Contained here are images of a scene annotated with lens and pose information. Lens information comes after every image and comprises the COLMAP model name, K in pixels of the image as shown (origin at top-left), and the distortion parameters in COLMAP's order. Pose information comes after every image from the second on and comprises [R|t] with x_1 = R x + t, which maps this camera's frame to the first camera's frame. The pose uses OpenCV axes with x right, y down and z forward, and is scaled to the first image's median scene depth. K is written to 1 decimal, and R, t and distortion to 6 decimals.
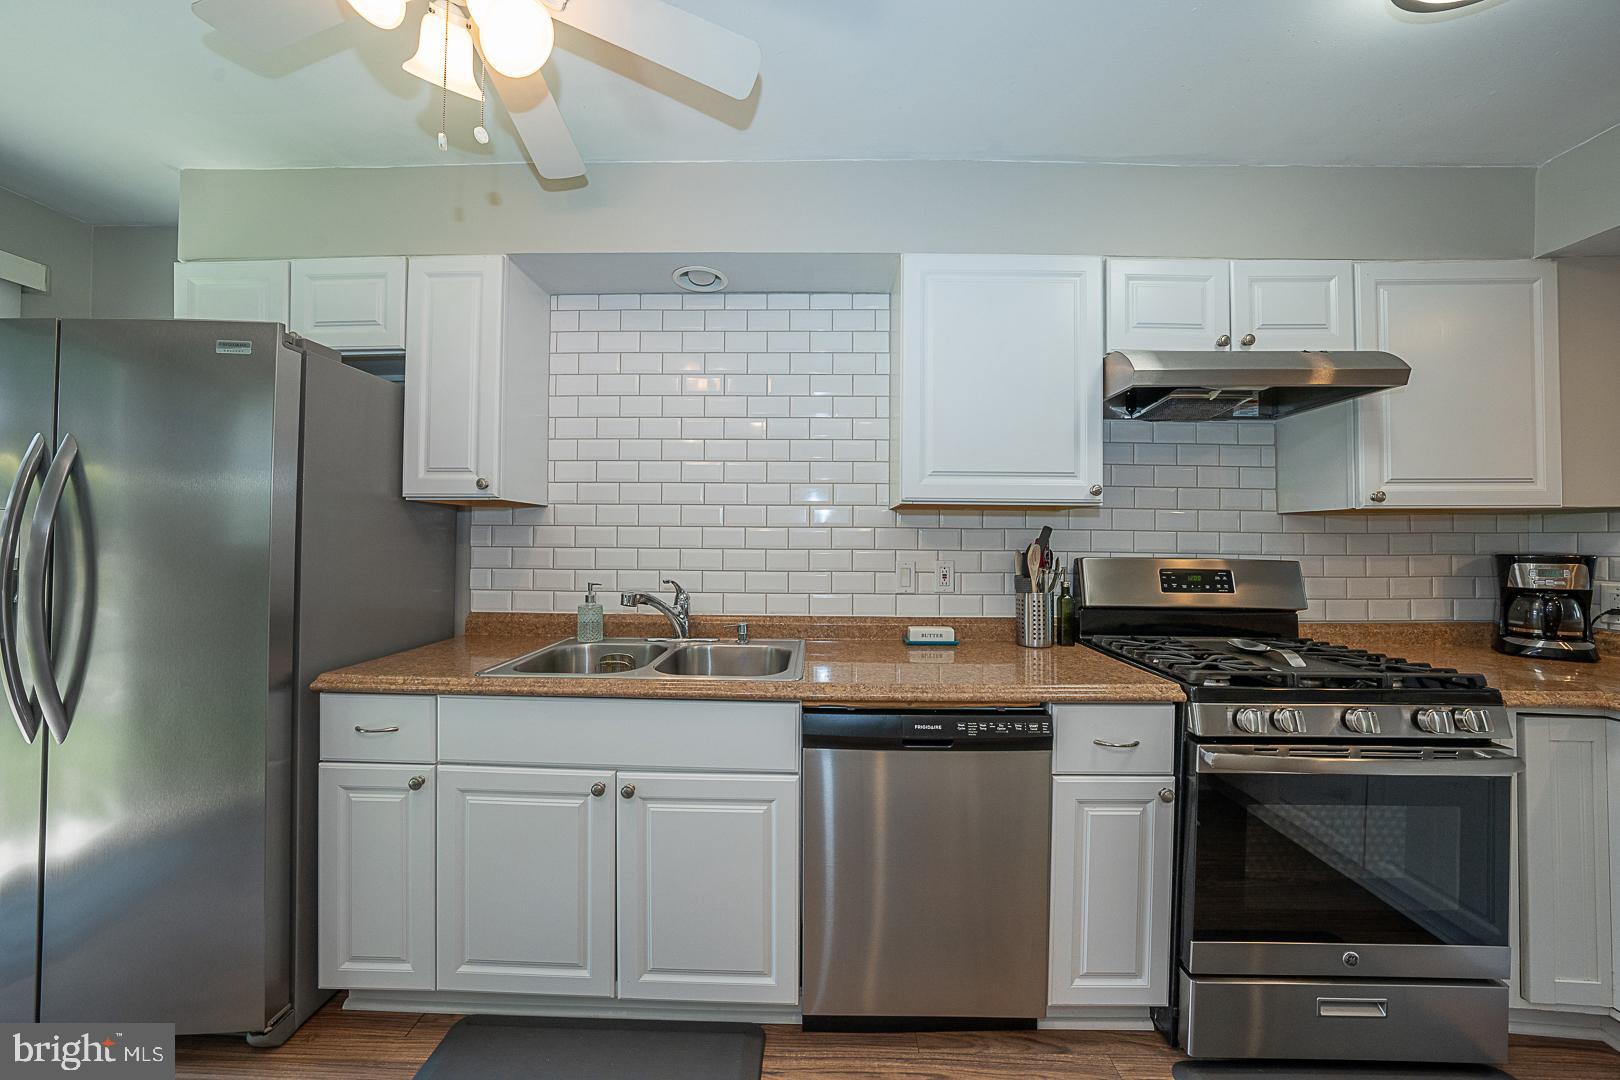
lens RADIAL K [[555.6, 0, 807.2], [0, 555.6, 538.6], [0, 0, 1]] dist [-0.018343, -0.000025]
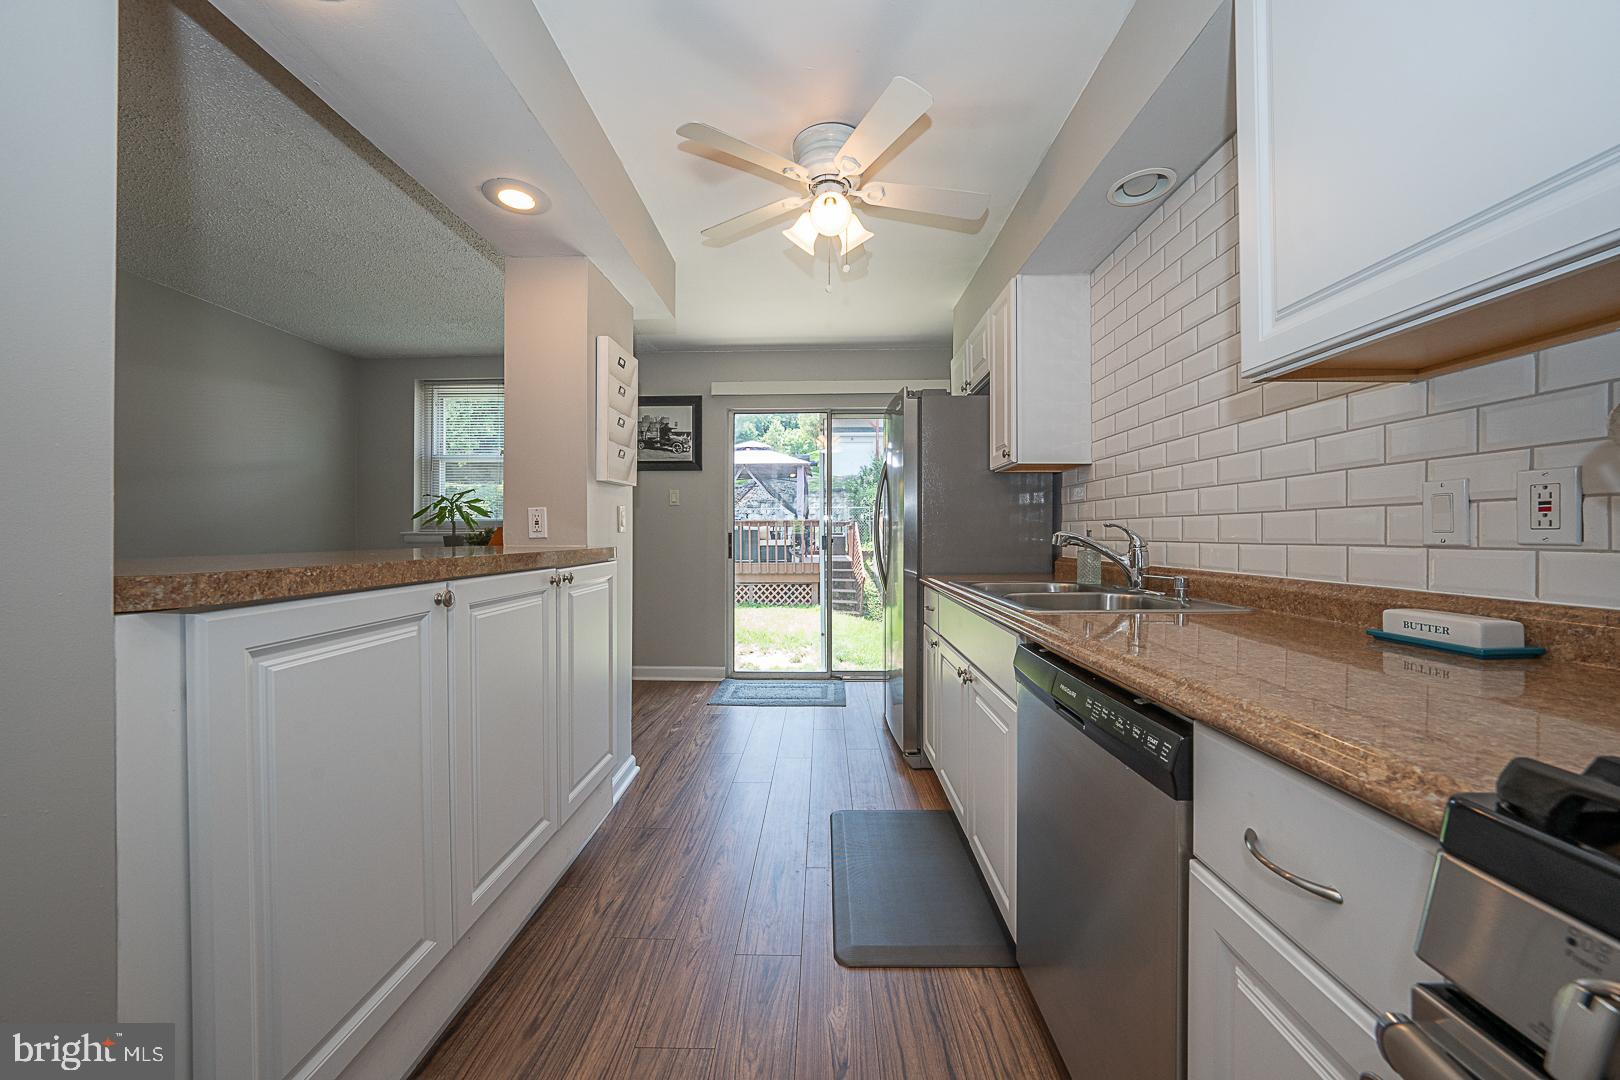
lens RADIAL K [[555.6, 0, 812.0], [0, 555.6, 538.8], [0, 0, 1]] dist [-0.018343, -0.000025]
pose [[-0.000766, 0.002340, -0.999997, 0.700974], [0.002563, 0.999994, 0.002338, 0.096508], [0.999996, -0.002561, -0.000772, 0.476006]]
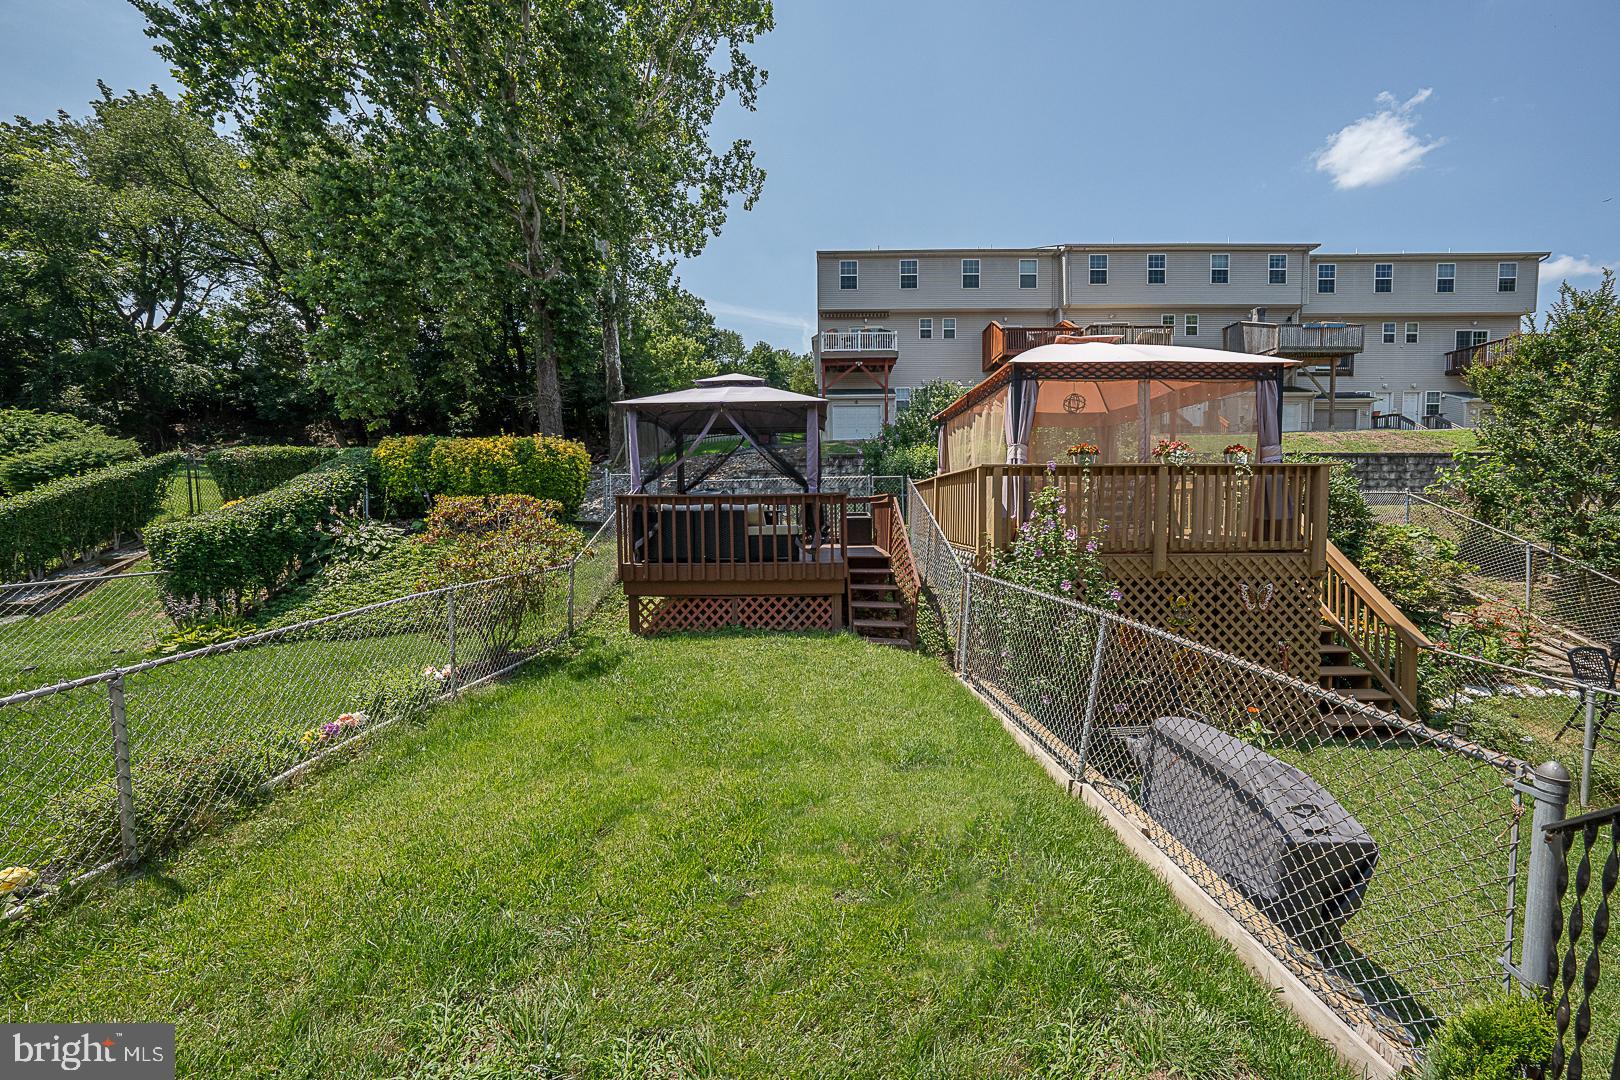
lens RADIAL K [[555.6, 0, 807.7], [0, 555.6, 540.6], [0, 0, 1]] dist [-0.018343, -0.000025]
pose [[0.006390, 0.047168, -0.998867, -1.645923], [0.010042, 0.998834, 0.047231, 0.044711], [0.999929, -0.010332, 0.005909, 0.277452]]
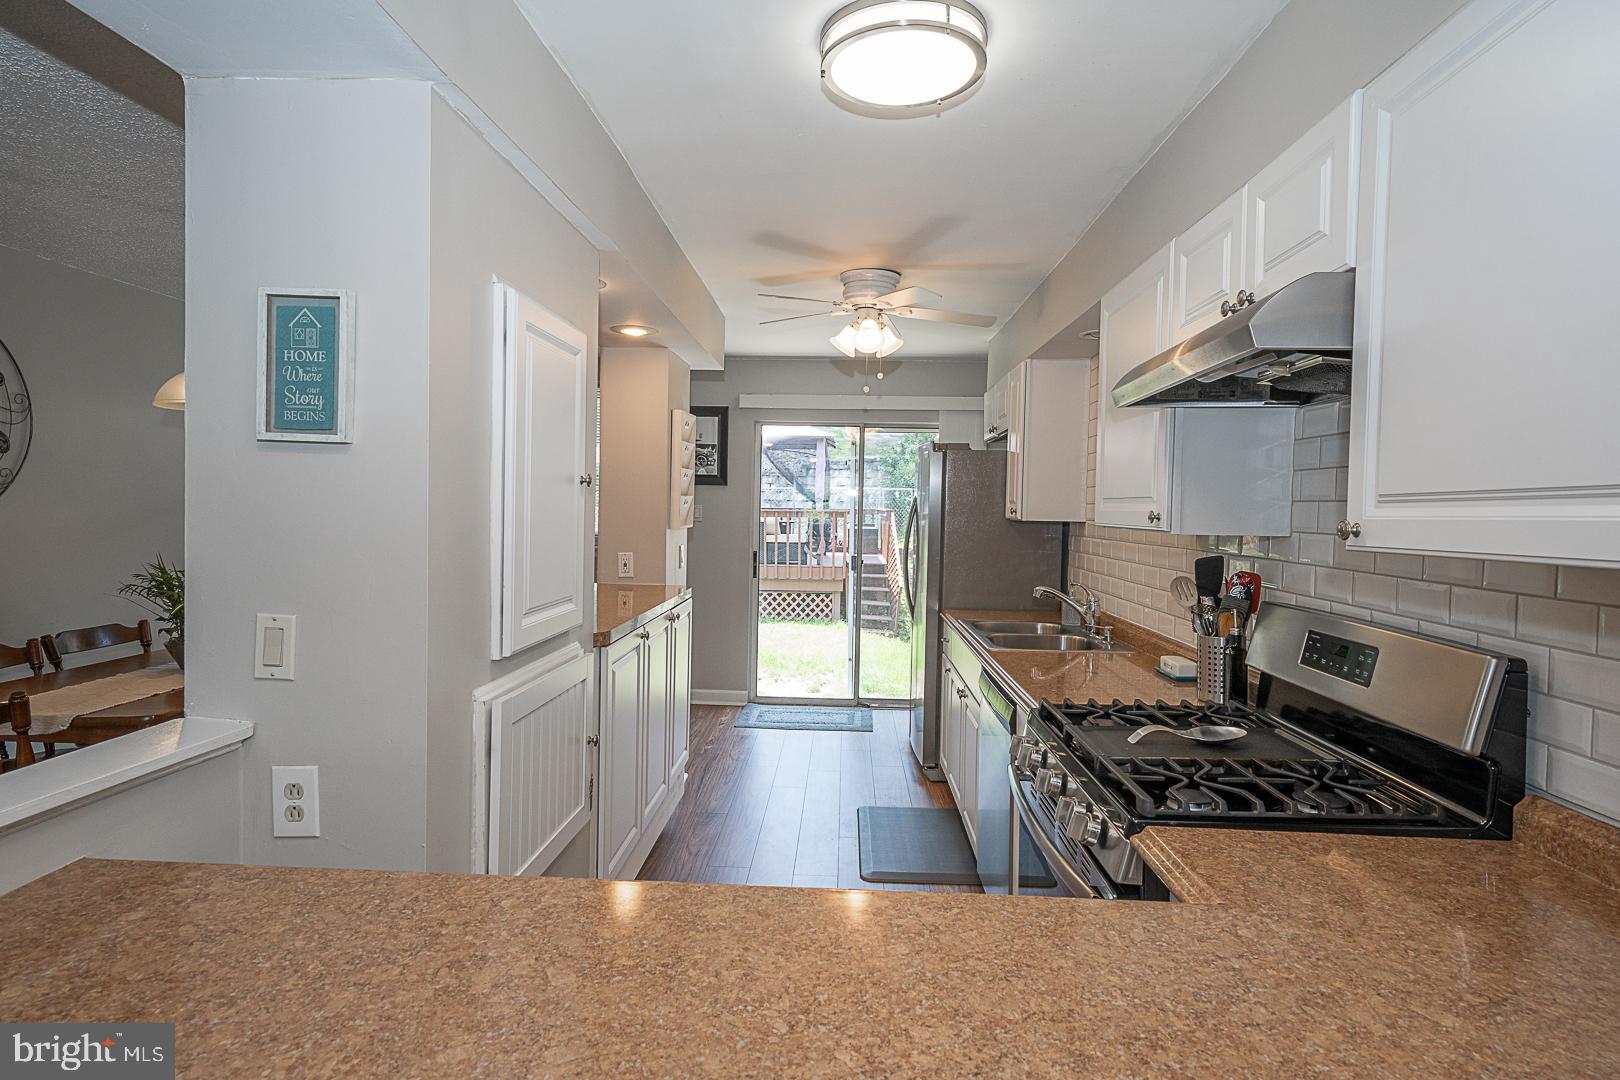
lens RADIAL K [[836.9, 0, 803.1], [0, 836.9, 533.1], [0, 0, 1]] dist [0.006640, 0.001433]
pose [[-0.031673, 0.023927, -0.999212, 1.668635], [-0.017651, 0.999544, 0.024494, -0.074208], [0.999342, 0.018413, -0.031237, 0.427530]]
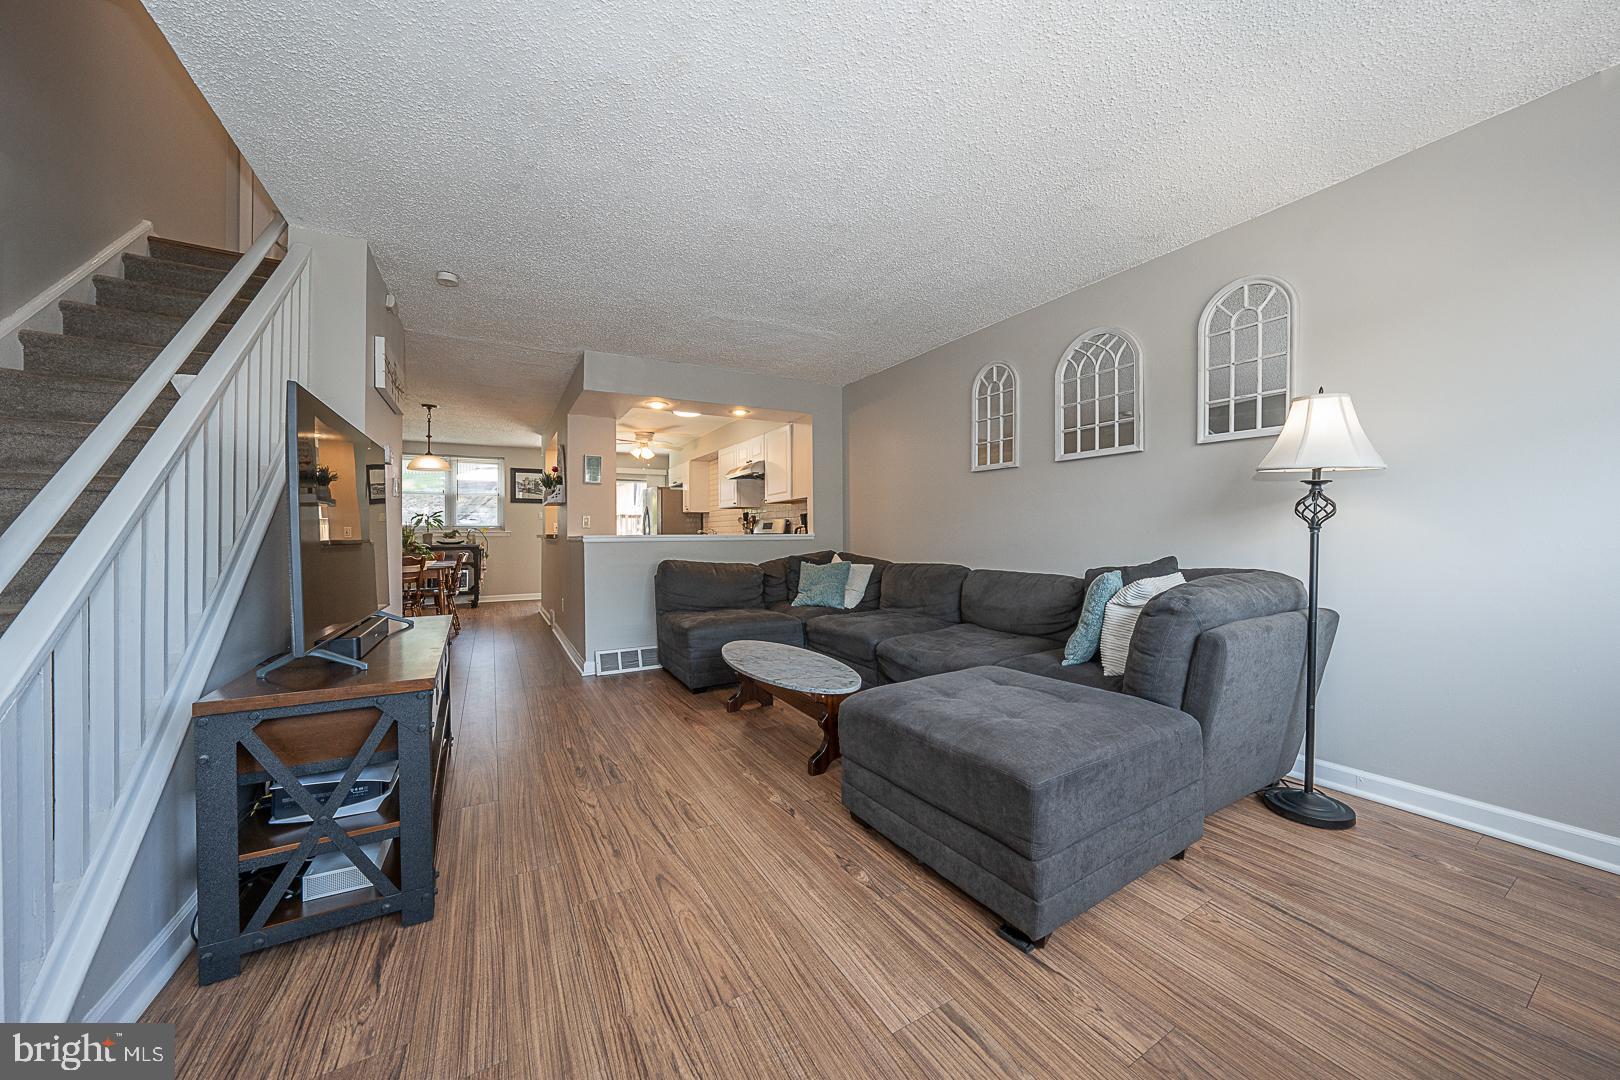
lens RADIAL K [[555.6, 0, 796.9], [0, 555.6, 538.8], [0, 0, 1]] dist [-0.018343, -0.000025]
pose [[0.502765, -0.002802, -0.864419, 3.796467], [0.009363, 0.999954, 0.002204, 0.149447], [0.864373, -0.009201, 0.502767, -0.584476]]
